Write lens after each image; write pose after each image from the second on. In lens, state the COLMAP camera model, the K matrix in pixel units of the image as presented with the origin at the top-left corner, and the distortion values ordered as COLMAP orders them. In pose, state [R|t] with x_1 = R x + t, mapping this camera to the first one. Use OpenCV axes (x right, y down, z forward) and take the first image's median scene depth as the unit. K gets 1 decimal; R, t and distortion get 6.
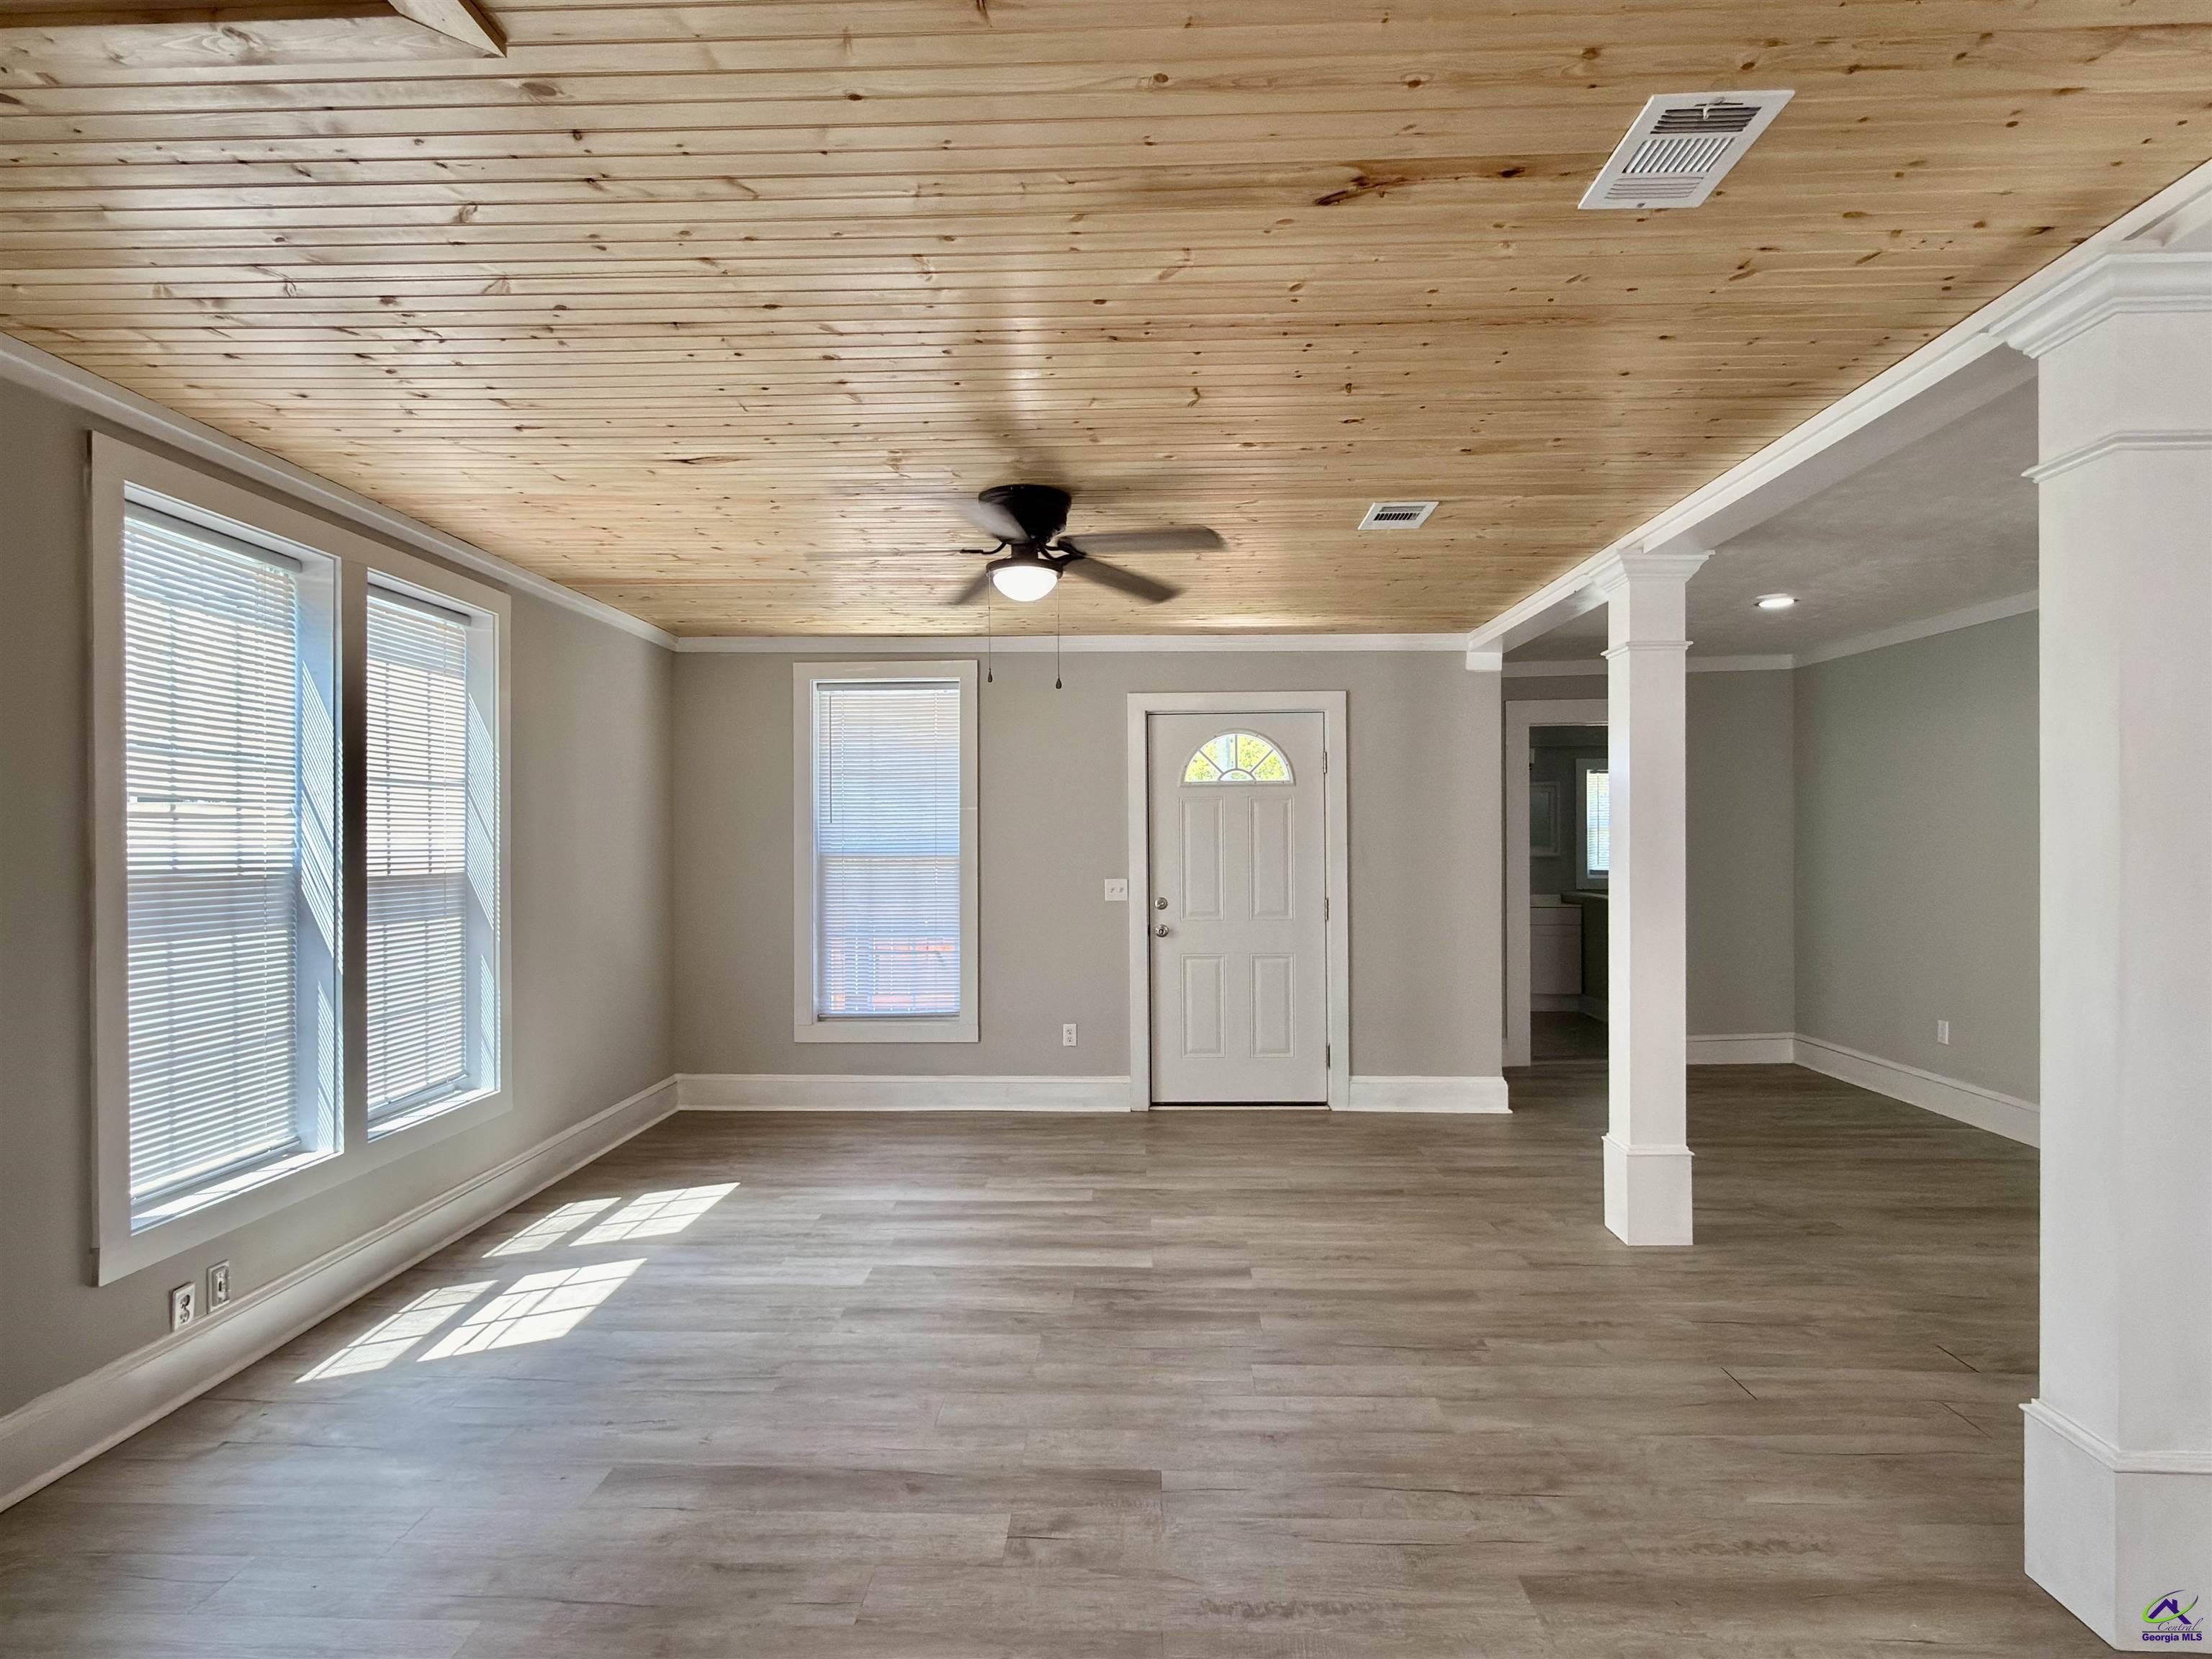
lens RADIAL K [[1187.1, 0, 1106.0], [0, 1187.1, 843.8], [0, 0, 1]] dist [0.000892, -0.000122]
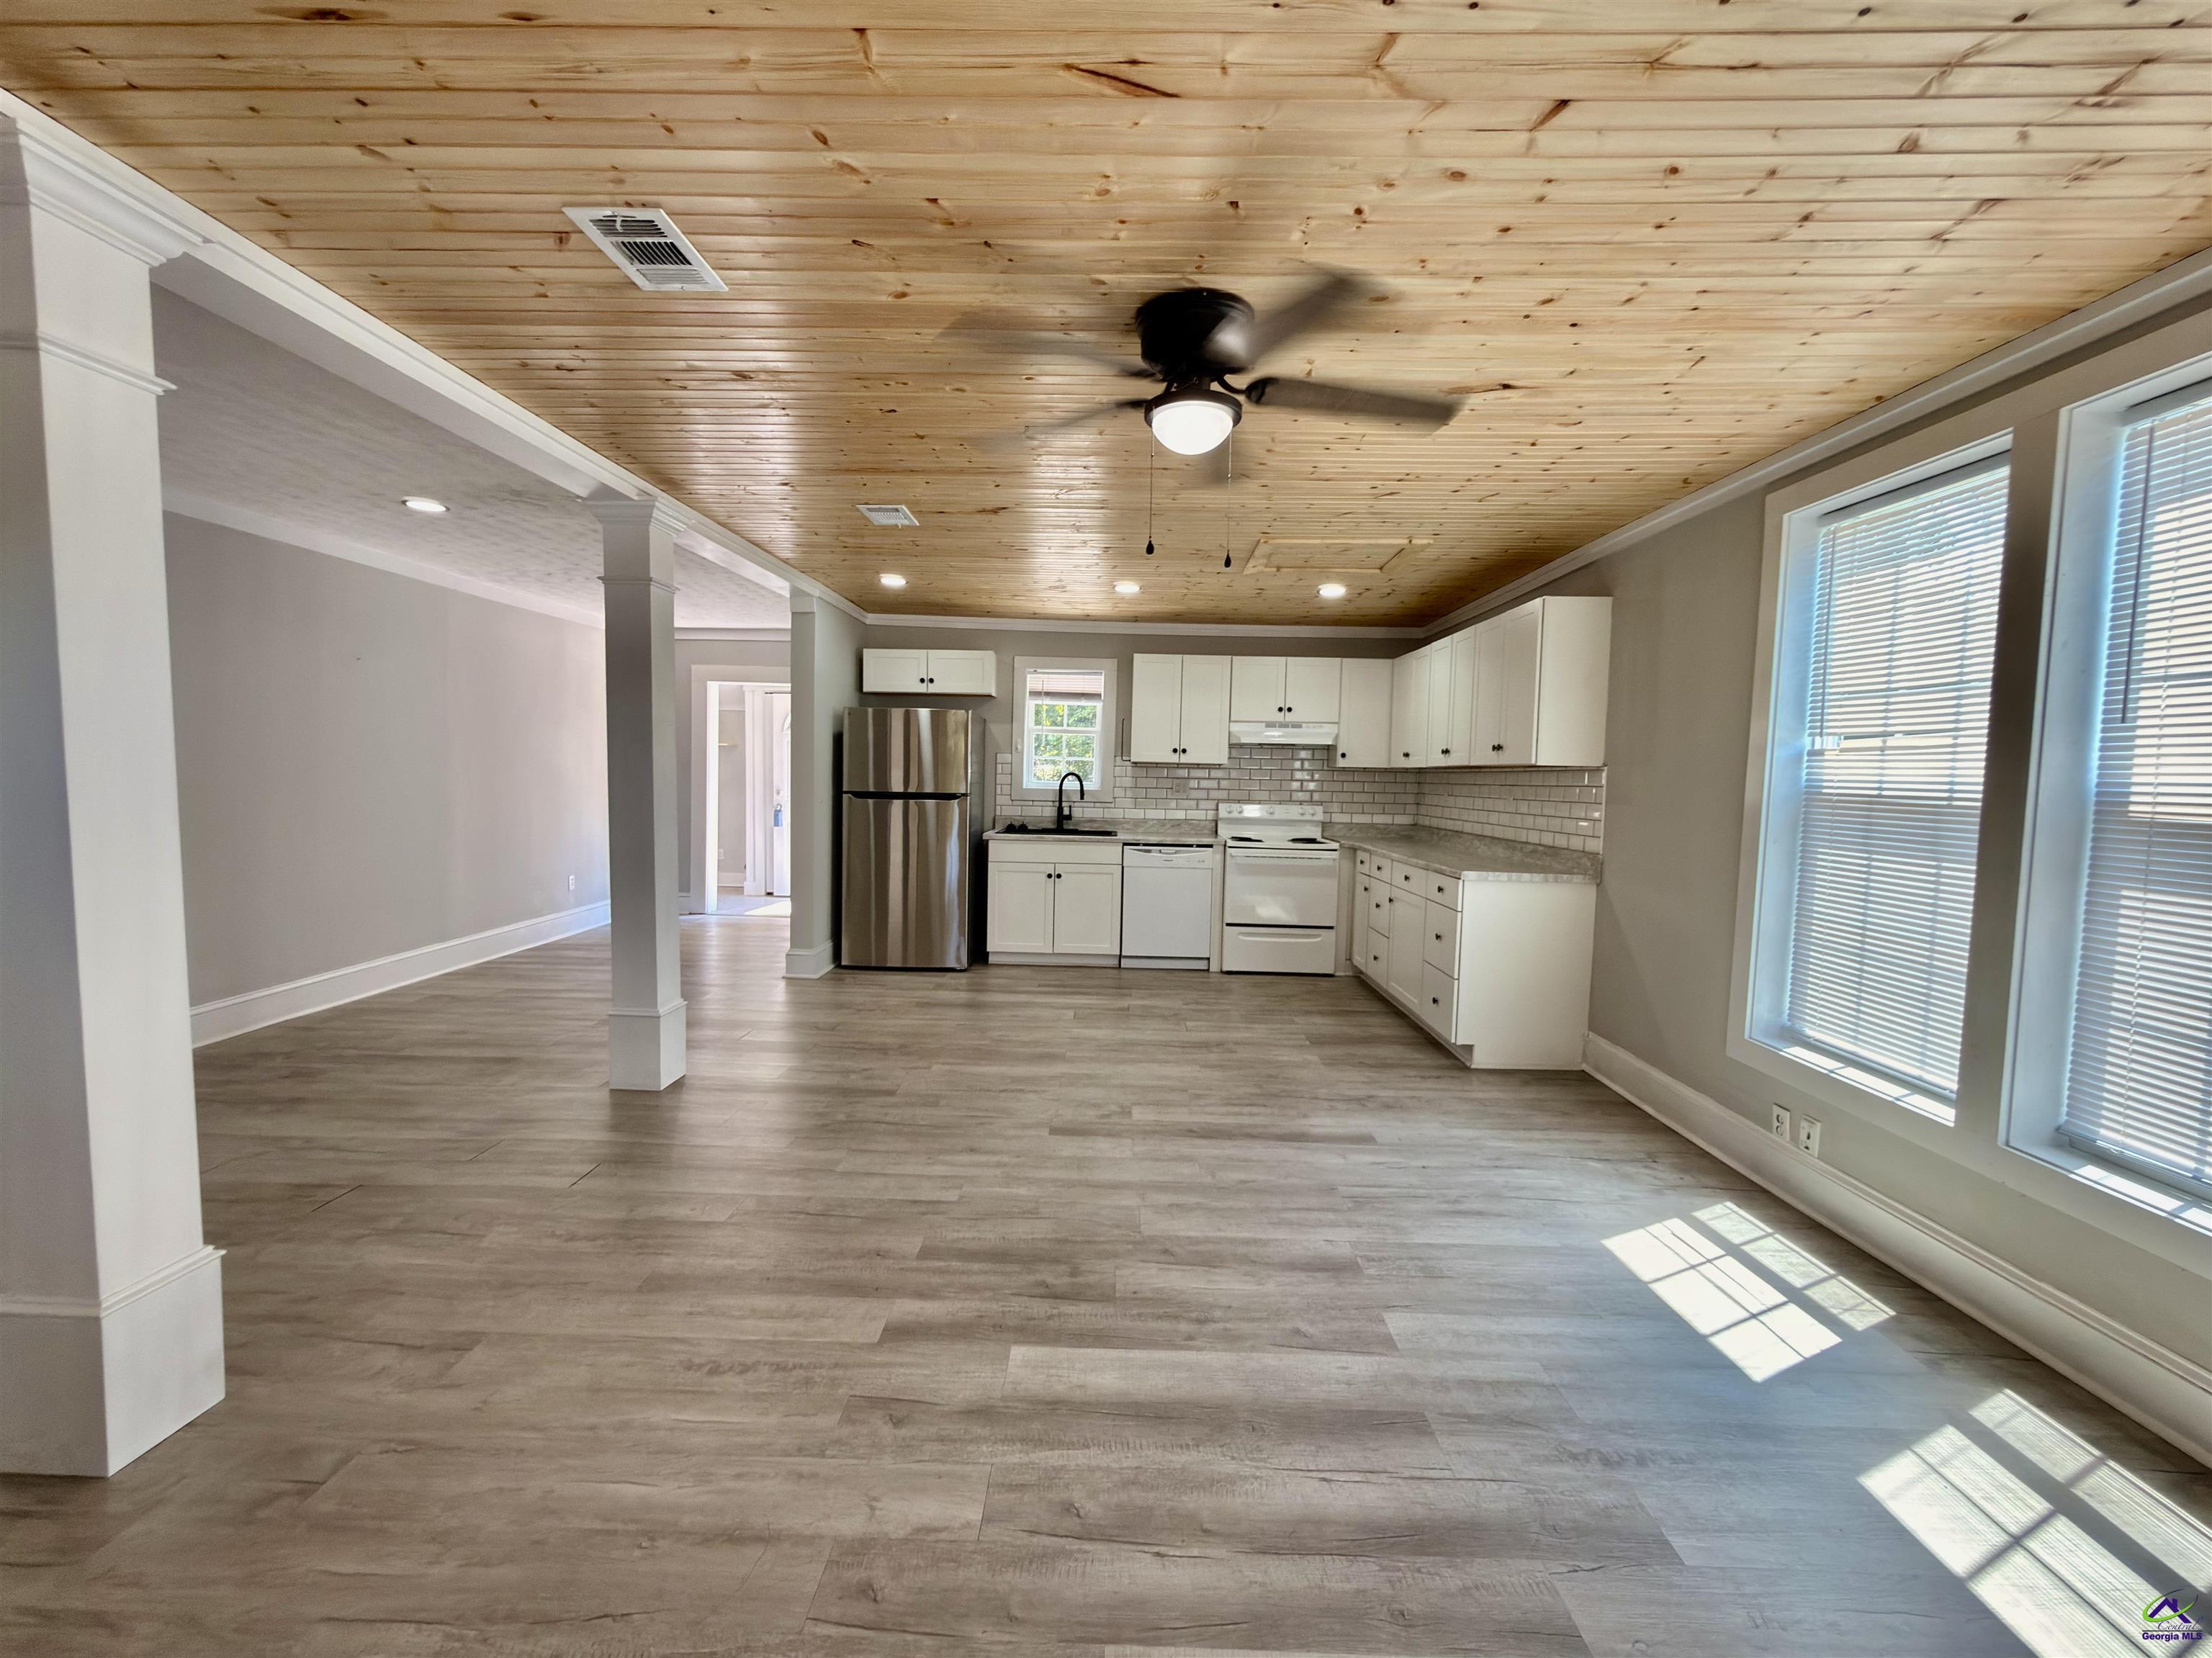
lens RADIAL K [[914.7, 0, 1112.6], [0, 914.7, 833.1], [0, 0, 1]] dist [0.000160, -0.000388]
pose [[-0.999595, -0.014666, -0.024402, -0.003657], [-0.016274, 0.997617, 0.067055, 0.008873], [0.023360, 0.067425, -0.997451, 1.506592]]
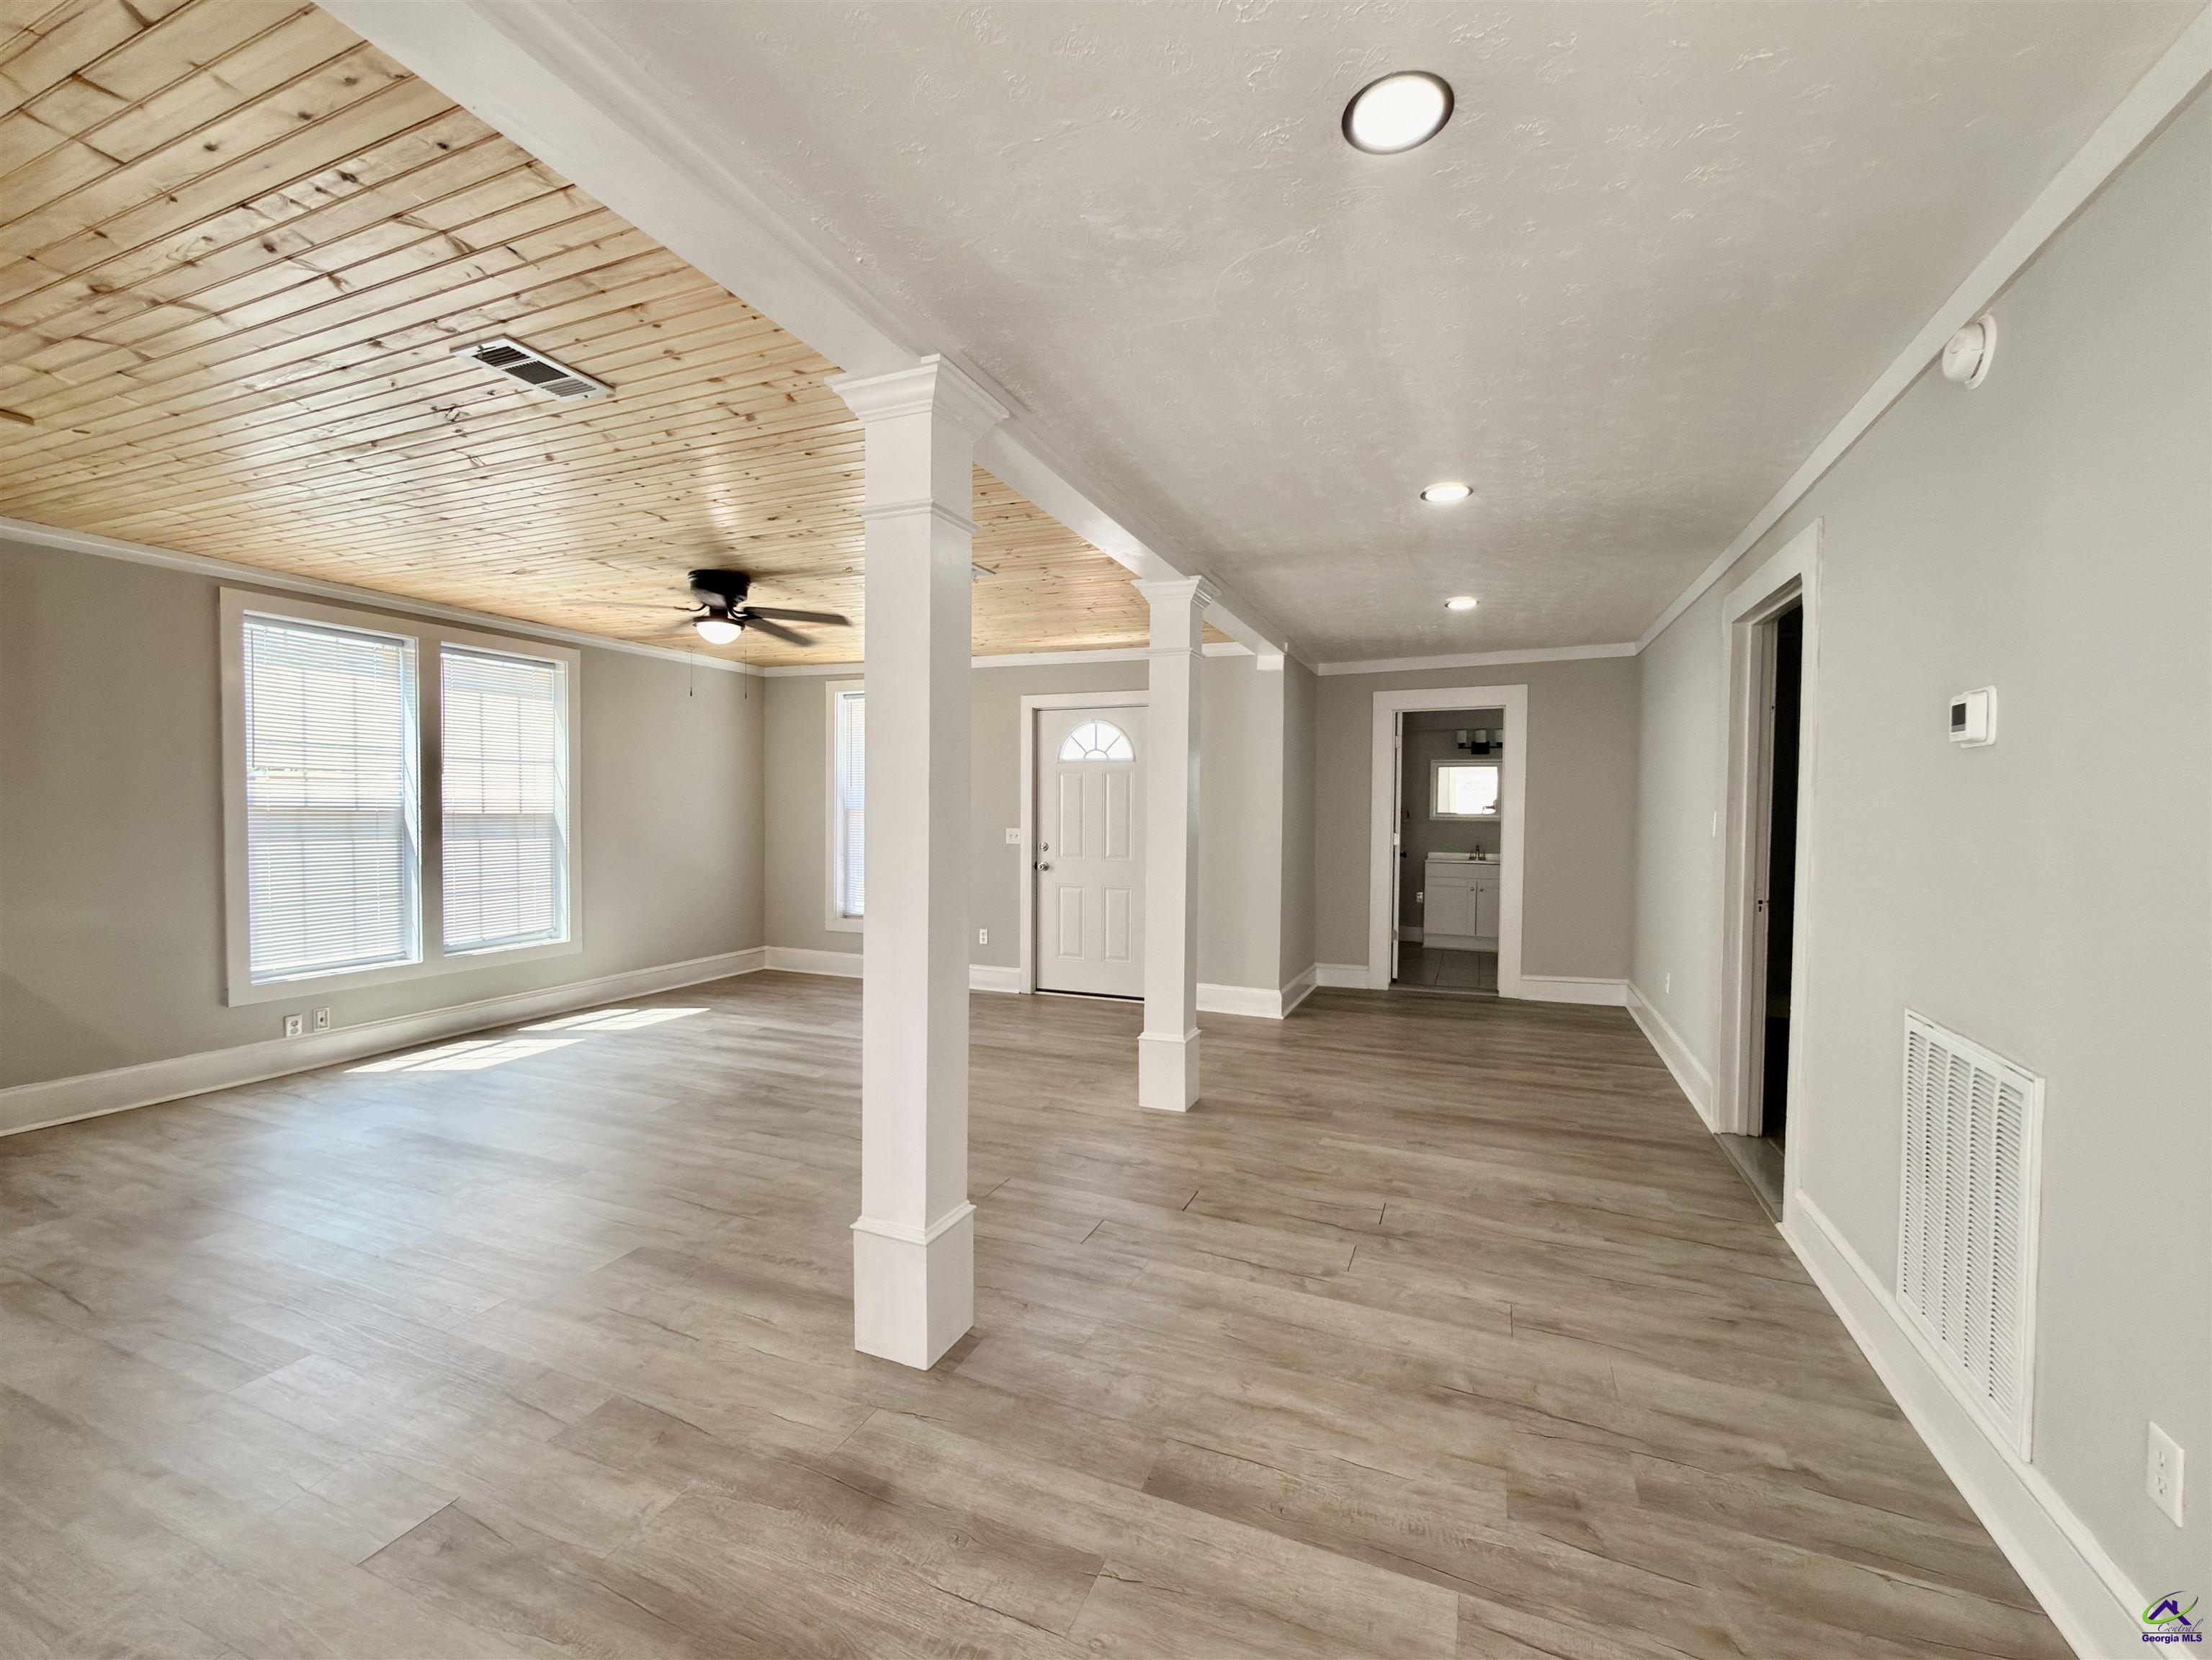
lens RADIAL K [[914.9, 0, 1112.6], [0, 914.9, 834.1], [0, 0, 1]] dist [0.000160, -0.000388]
pose [[0.939490, 0.024714, -0.341685, 0.778691], [-0.015047, 0.999409, 0.030914, 0.001561], [0.342247, -0.023902, 0.939306, 0.032041]]
